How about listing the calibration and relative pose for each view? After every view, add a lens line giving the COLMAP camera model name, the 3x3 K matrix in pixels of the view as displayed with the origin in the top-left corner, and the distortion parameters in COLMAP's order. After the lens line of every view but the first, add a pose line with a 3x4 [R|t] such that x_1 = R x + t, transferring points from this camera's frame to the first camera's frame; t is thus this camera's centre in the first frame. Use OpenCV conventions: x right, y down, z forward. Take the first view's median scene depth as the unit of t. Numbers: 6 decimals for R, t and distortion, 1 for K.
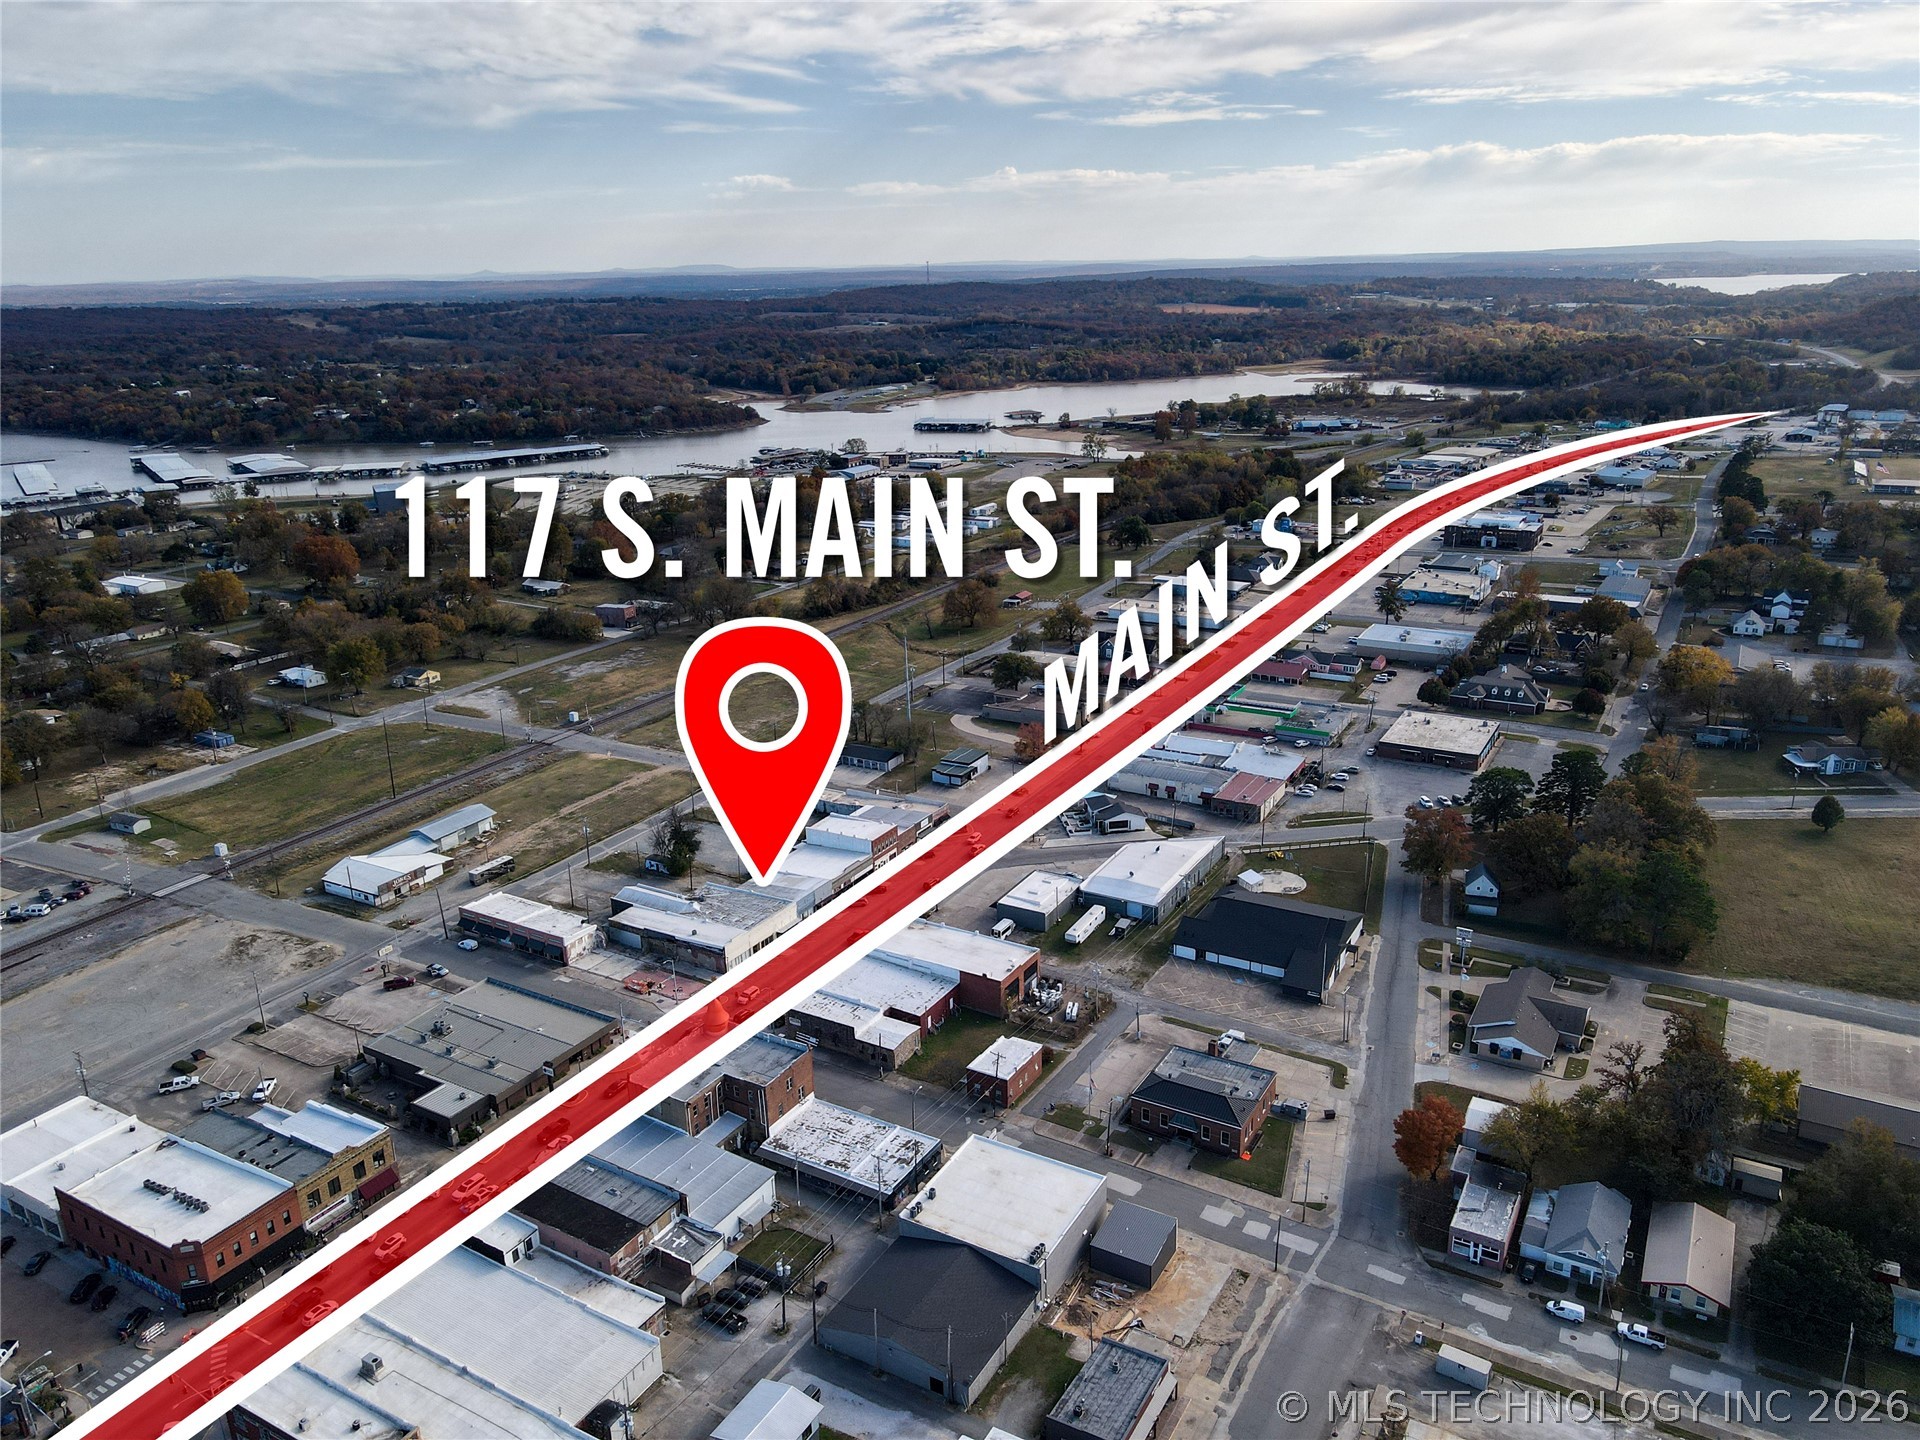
lens RADIAL K [[1402.4, 0, 972.1], [0, 1402.4, 725.6], [0, 0, 1]] dist [-0.002414, 0.029577]
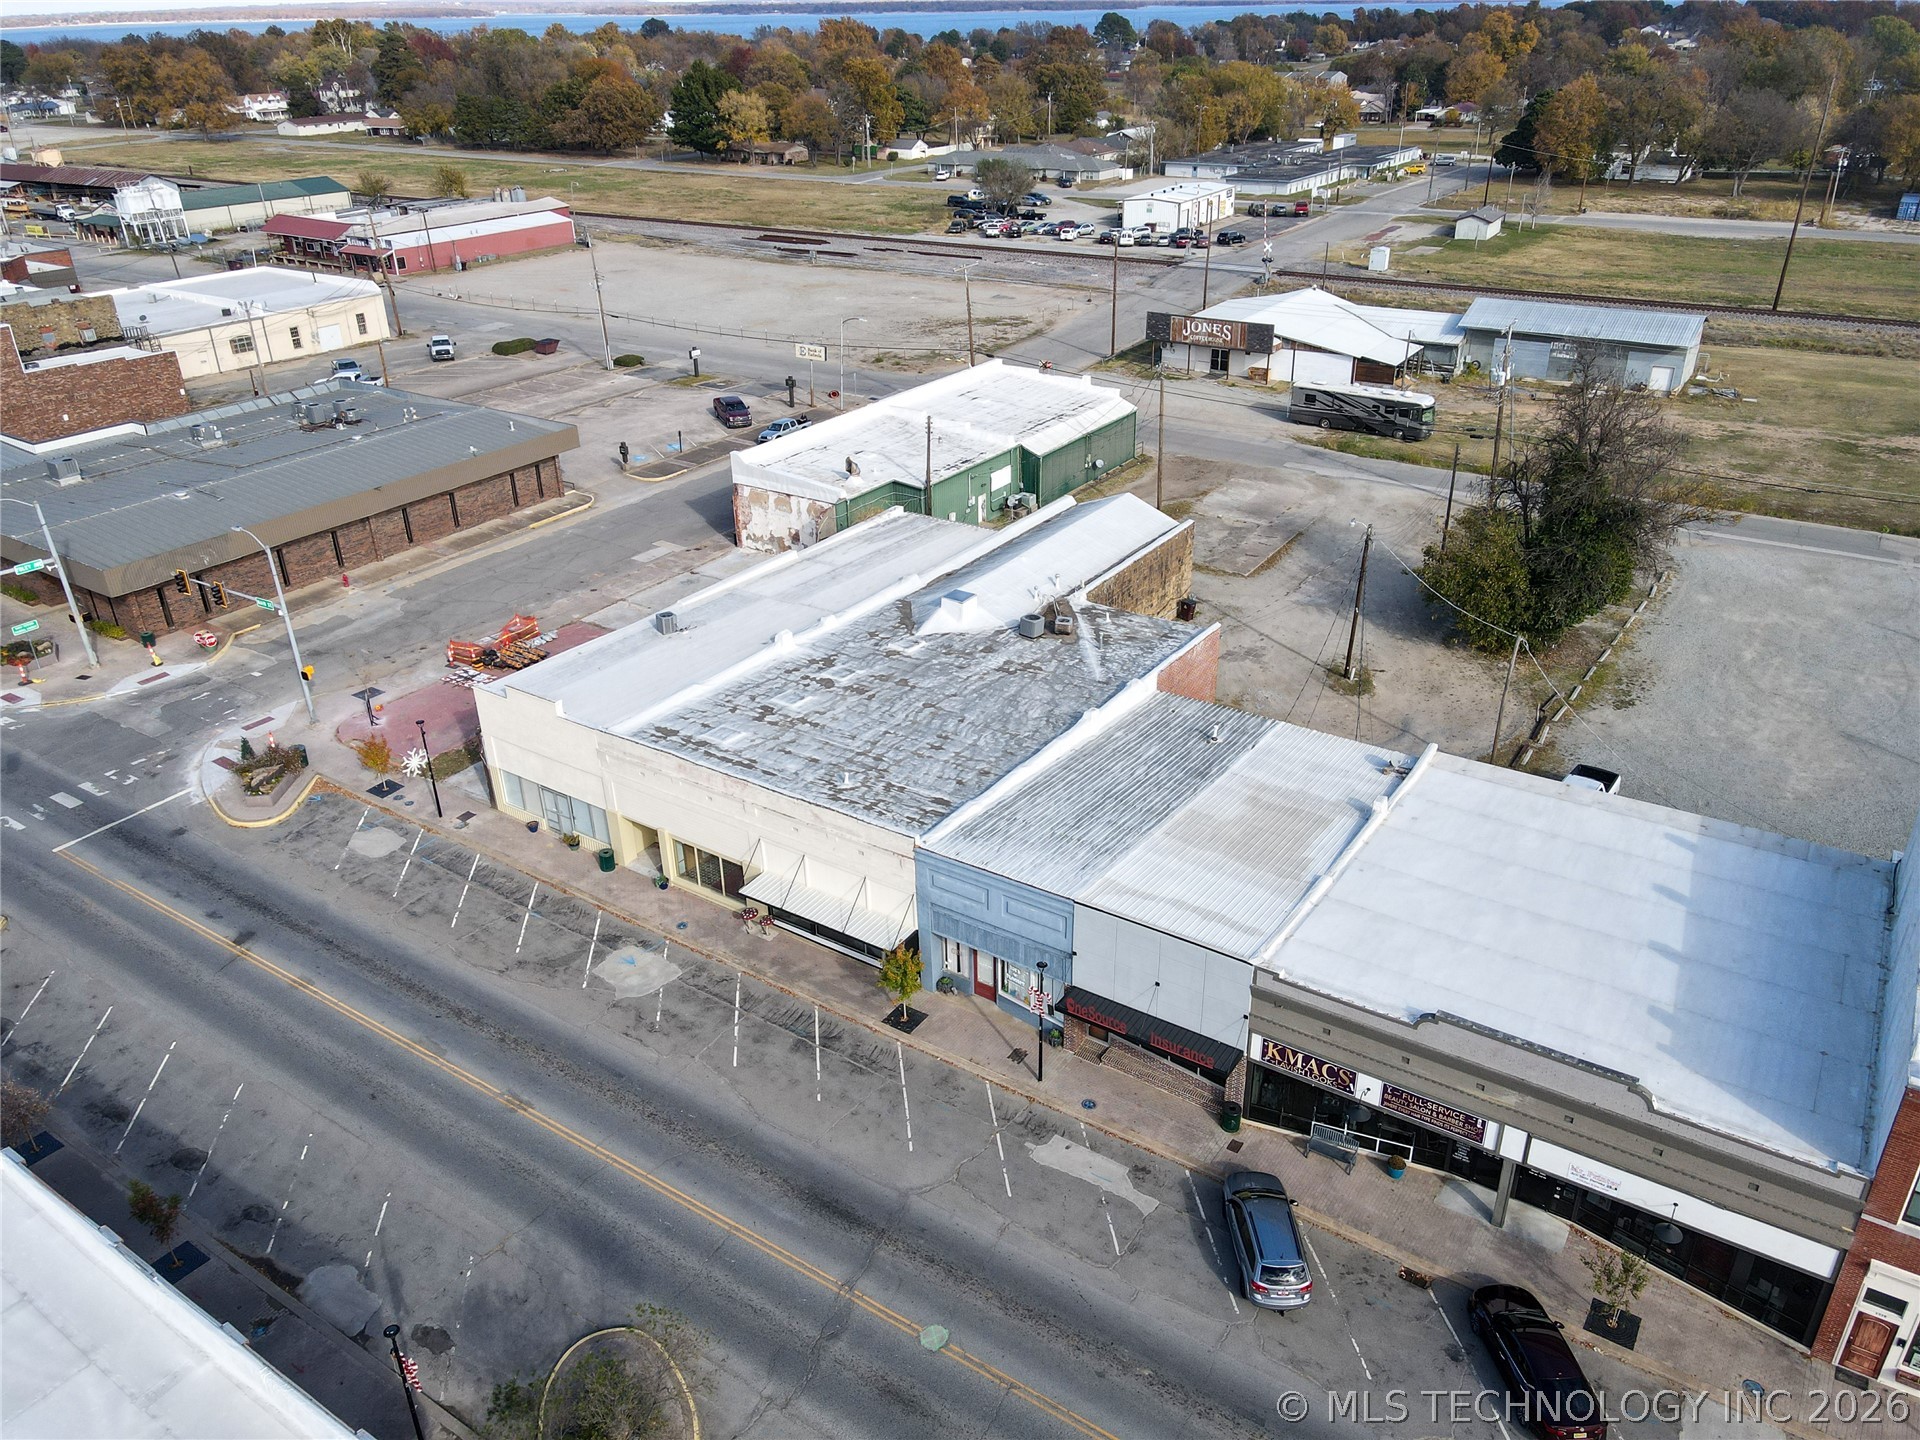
lens RADIAL K [[1402.4, 0, 972.1], [0, 1402.4, 725.6], [0, 0, 1]] dist [-0.002414, 0.029577]
pose [[-0.054758, 0.482112, -0.874397, 0.007794], [-0.298973, 0.827617, 0.475042, 0.022852], [0.952689, 0.287433, 0.098820, 0.664732]]
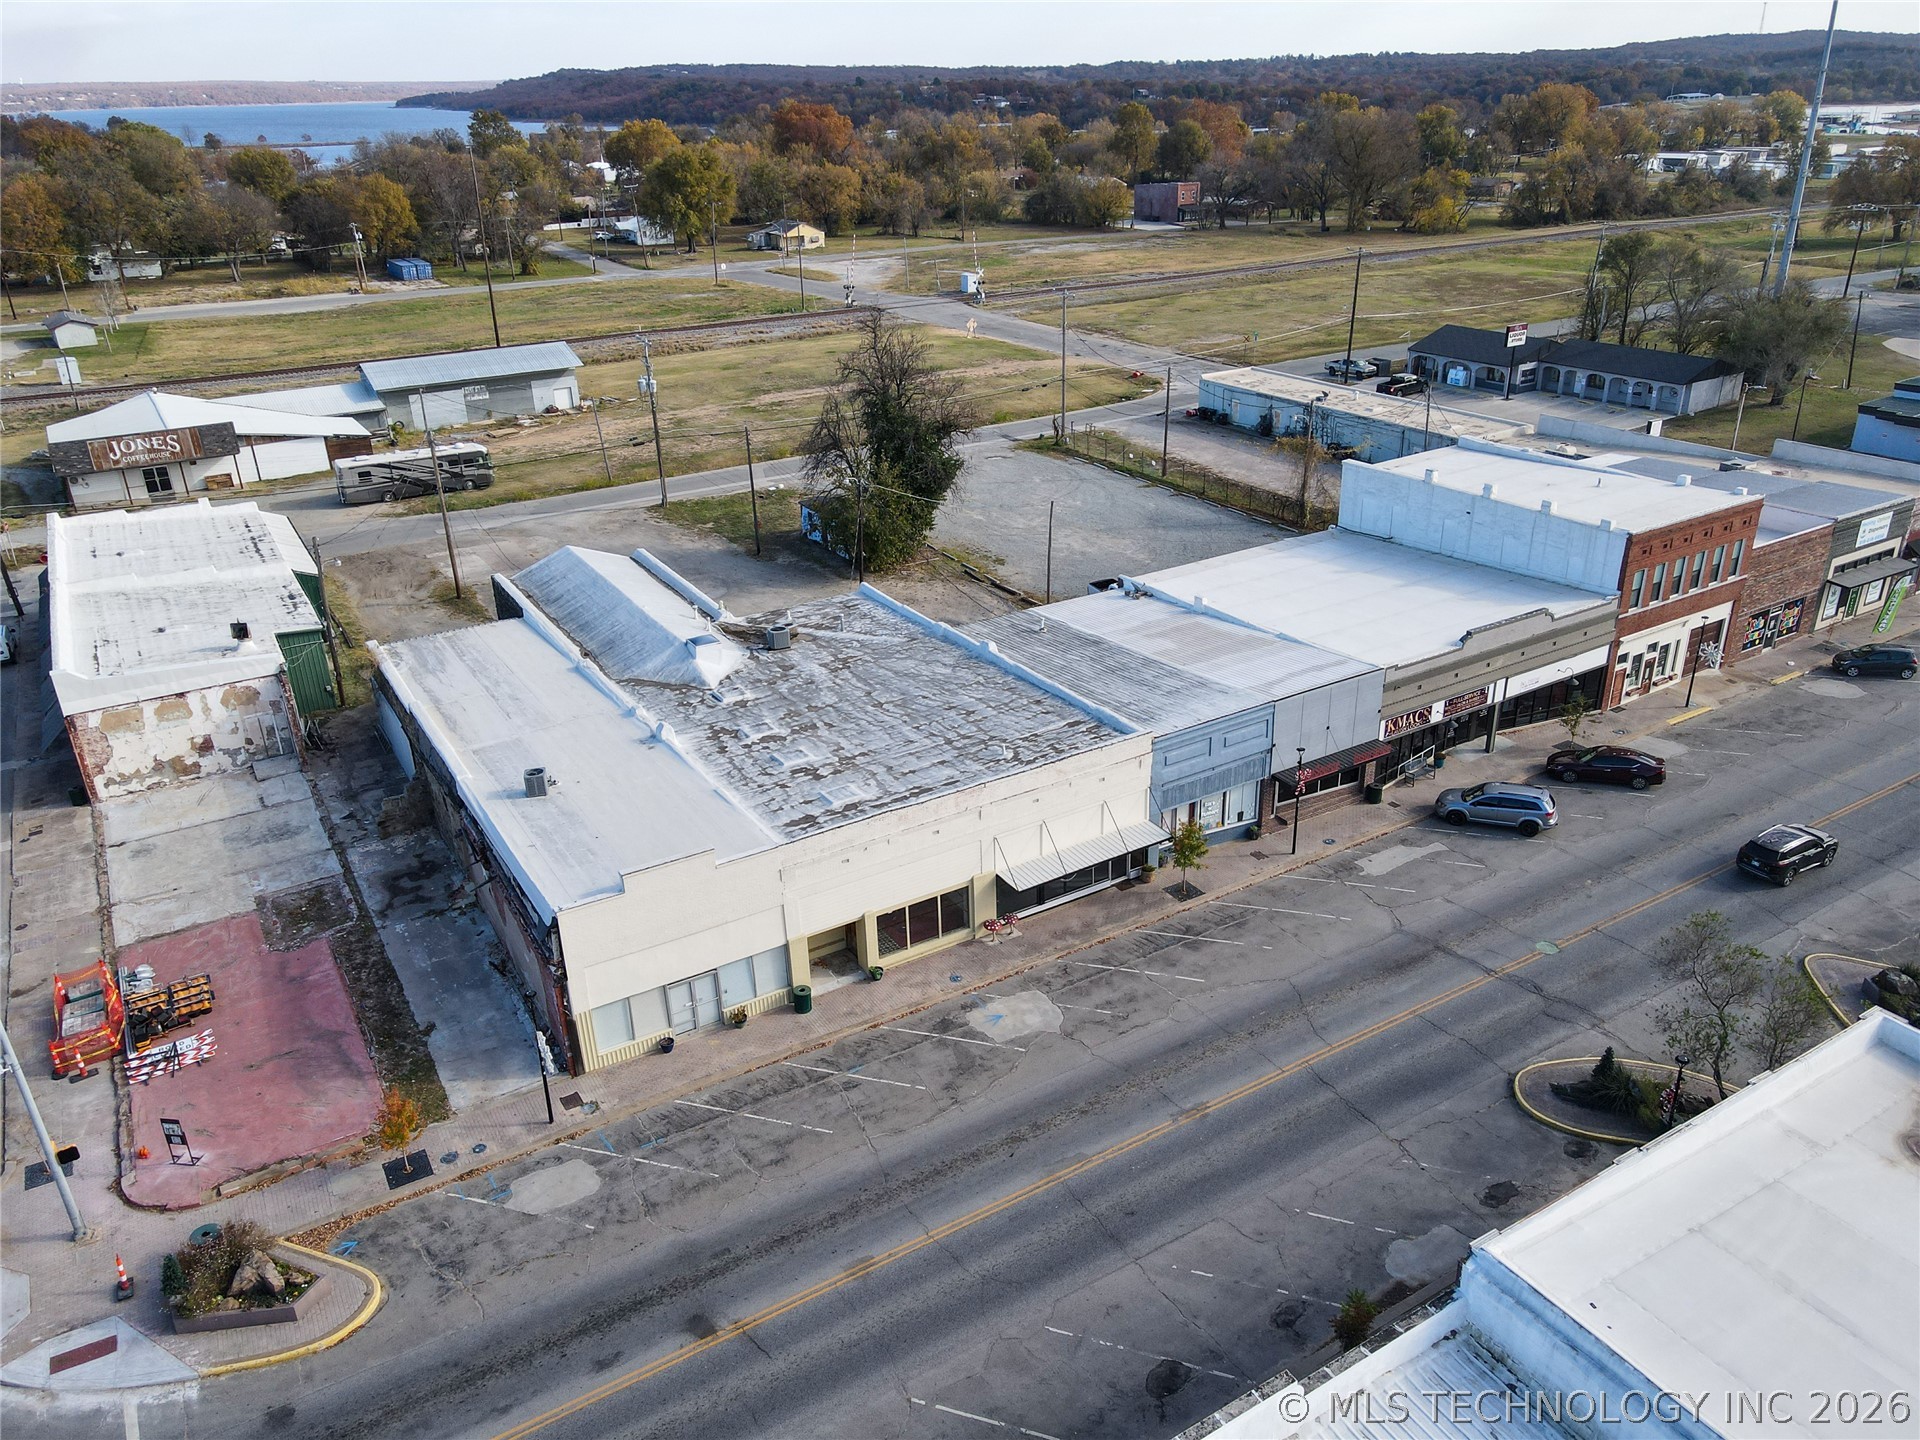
lens RADIAL K [[1402.4, 0, 972.1], [0, 1402.4, 725.6], [0, 0, 1]] dist [-0.002414, 0.029577]
pose [[0.881692, 0.201567, -0.426602, -0.045785], [-0.147211, 0.976540, 0.157157, 0.066511], [0.448272, -0.075764, 0.890681, 0.556765]]
